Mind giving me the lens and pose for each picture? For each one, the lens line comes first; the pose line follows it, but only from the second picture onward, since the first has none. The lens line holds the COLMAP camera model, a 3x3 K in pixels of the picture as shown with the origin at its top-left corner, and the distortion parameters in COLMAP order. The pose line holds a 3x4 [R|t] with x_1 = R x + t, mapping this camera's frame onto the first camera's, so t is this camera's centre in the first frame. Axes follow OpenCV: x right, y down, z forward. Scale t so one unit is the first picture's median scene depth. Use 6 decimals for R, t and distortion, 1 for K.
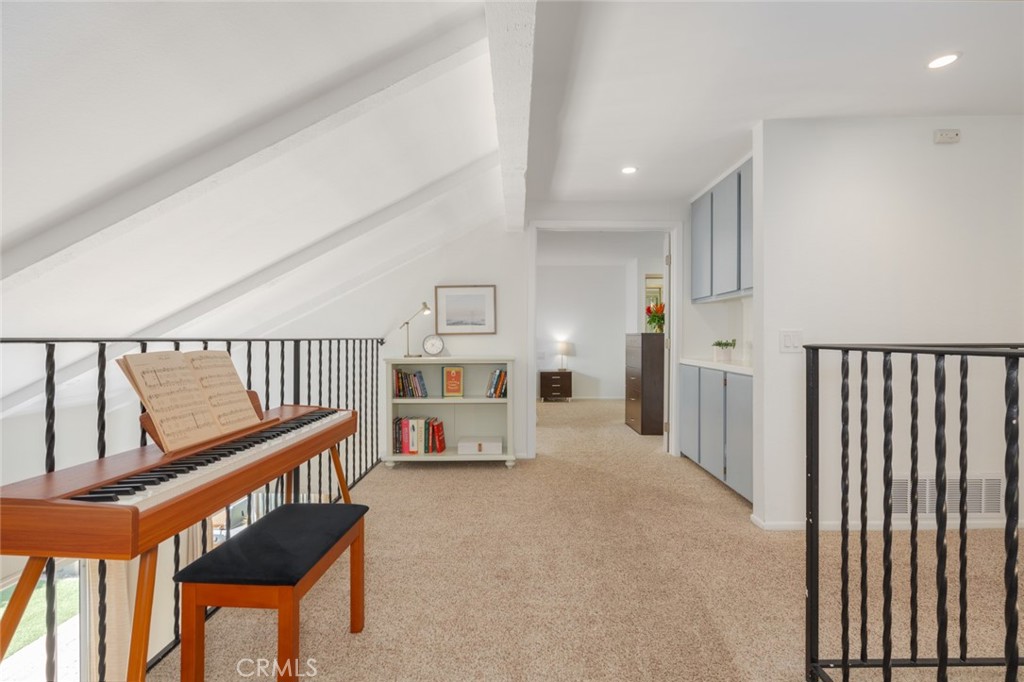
lens RADIAL K [[464.4, 0, 514.3], [0, 464.4, 340.5], [0, 0, 1]] dist [-0.003670, 0.000930]
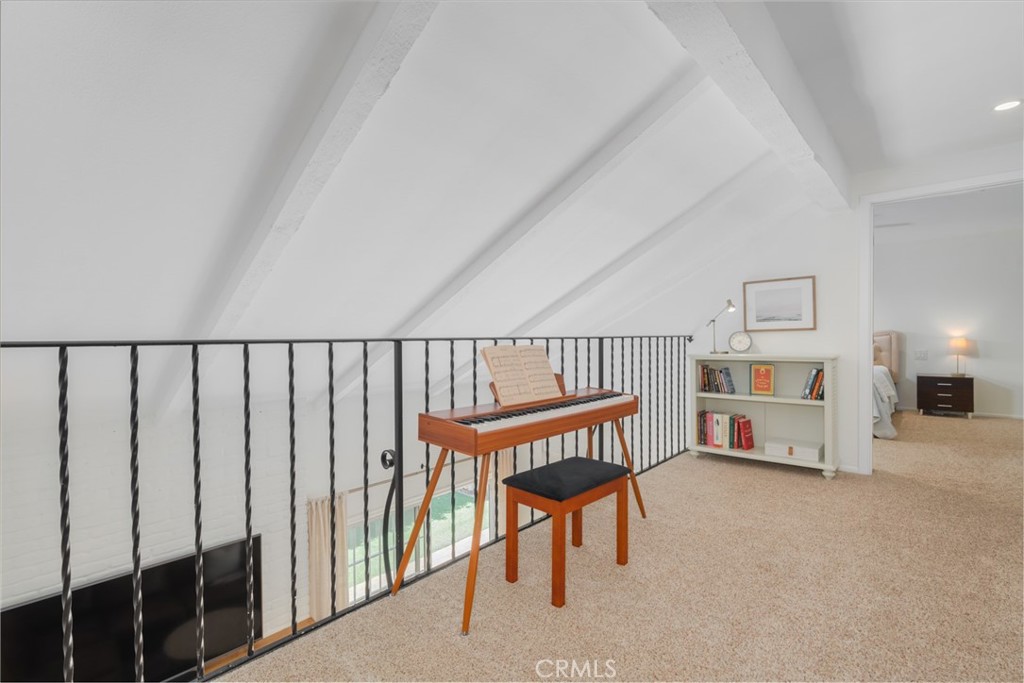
lens RADIAL K [[464.4, 0, 514.3], [0, 464.4, 341.0], [0, 0, 1]] dist [-0.003670, 0.000930]
pose [[0.744440, -0.000149, -0.667689, 0.136433], [0.005488, 0.999968, 0.005896, -0.000559], [0.667666, -0.008054, 0.744417, -0.070034]]
